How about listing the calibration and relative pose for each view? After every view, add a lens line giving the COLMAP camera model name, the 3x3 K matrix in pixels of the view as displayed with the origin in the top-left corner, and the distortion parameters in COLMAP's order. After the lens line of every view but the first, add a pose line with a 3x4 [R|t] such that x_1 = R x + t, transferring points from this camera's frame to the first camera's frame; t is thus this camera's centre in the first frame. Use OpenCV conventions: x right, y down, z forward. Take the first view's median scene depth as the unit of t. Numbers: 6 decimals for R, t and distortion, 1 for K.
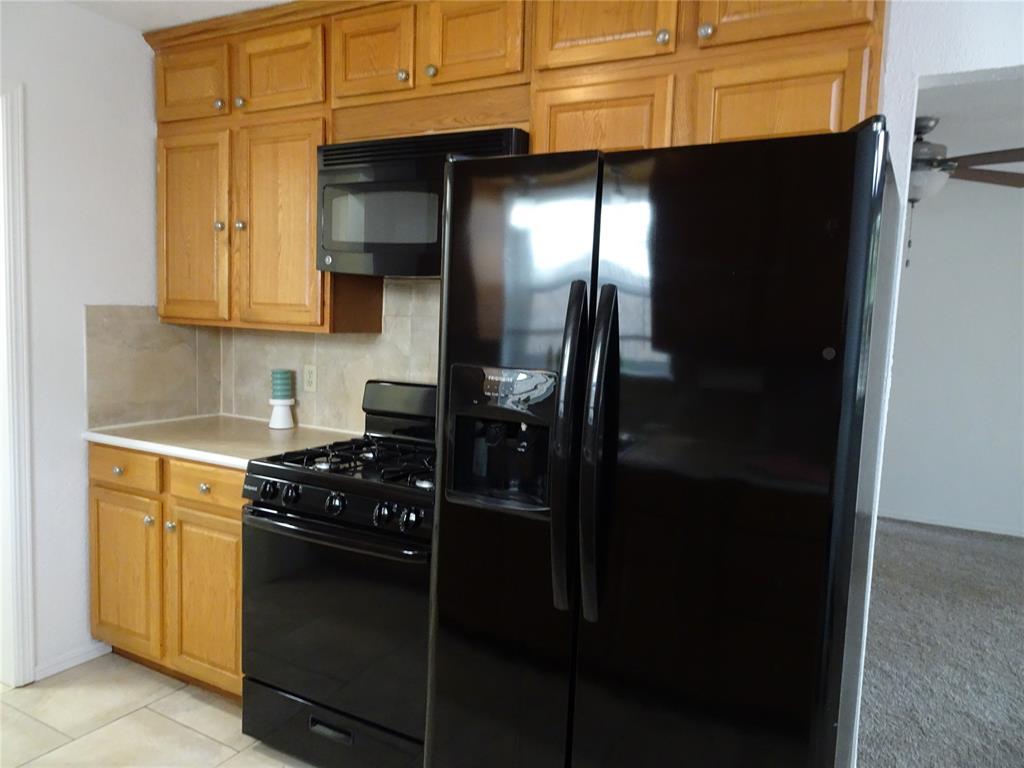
lens RADIAL K [[726.6, 0, 516.0], [0, 726.6, 381.8], [0, 0, 1]] dist [0.004731, -0.000403]
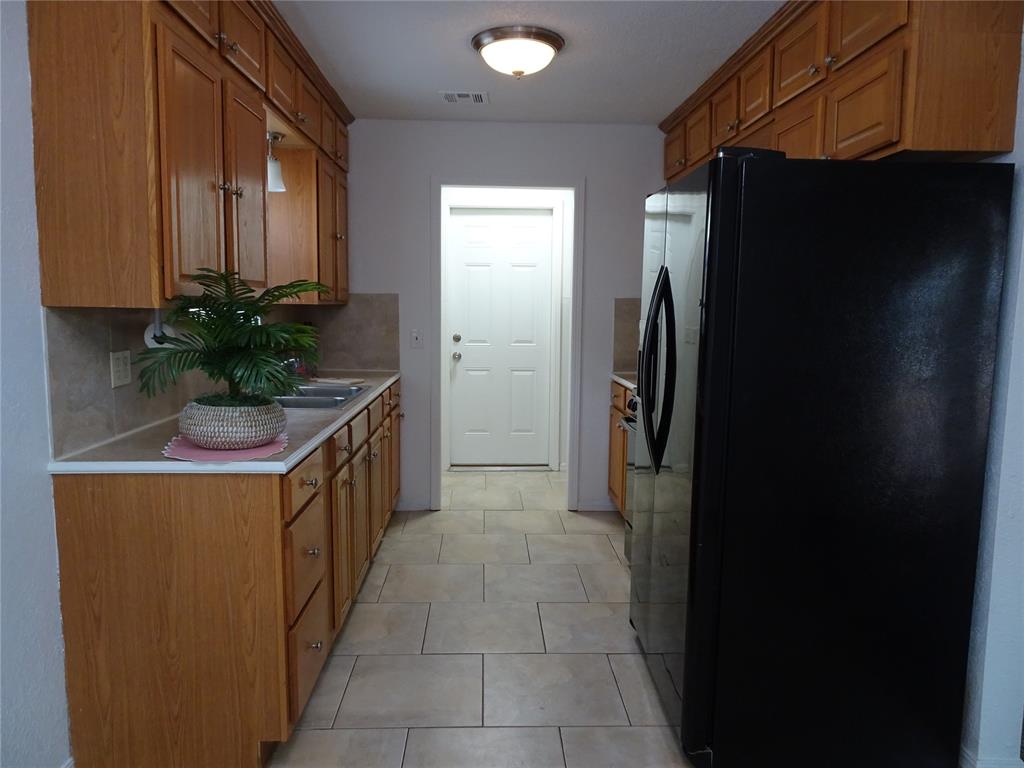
lens RADIAL K [[726.6, 0, 513.3], [0, 726.6, 385.0], [0, 0, 1]] dist [0.004731, -0.000403]
pose [[0.520939, 0.066282, -0.851016, 0.732208], [-0.068598, 0.997007, 0.035661, 0.050444], [0.850833, 0.039801, 0.523927, -0.076399]]
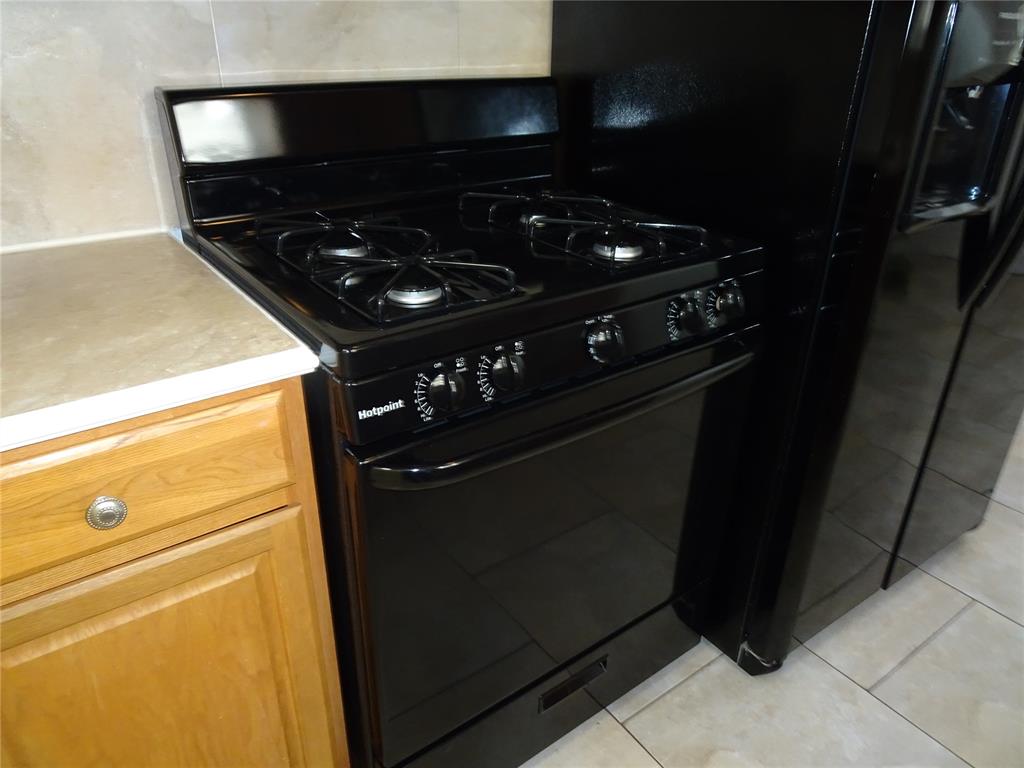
lens RADIAL K [[726.6, 0, 505.0], [0, 726.6, 385.2], [0, 0, 1]] dist [0.004731, -0.000403]
pose [[0.424135, -0.433021, 0.795363, -0.512818], [0.079271, 0.892654, 0.443718, -0.021468], [-0.902123, -0.125147, 0.412932, 0.642305]]
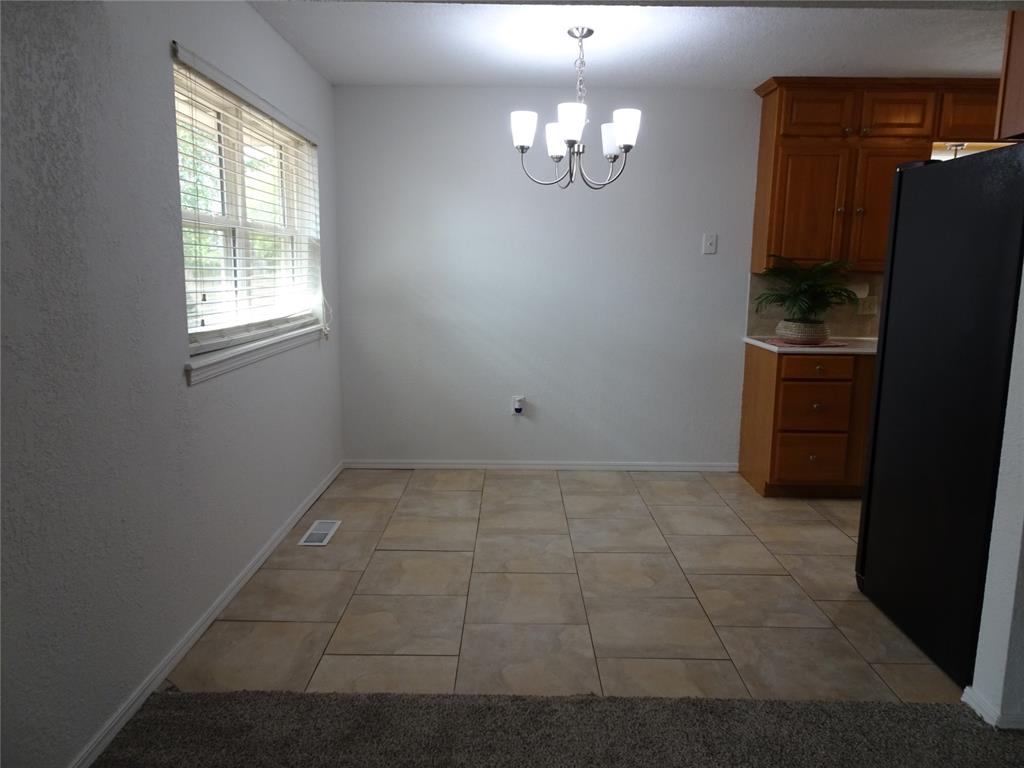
lens RADIAL K [[726.6, 0, 514.5], [0, 726.6, 382.4], [0, 0, 1]] dist [0.004731, -0.000403]
pose [[-0.872621, 0.030890, -0.487420, 1.222495], [-0.087406, 0.972008, 0.218083, -0.042447], [0.480512, 0.232908, -0.845495, 1.142155]]
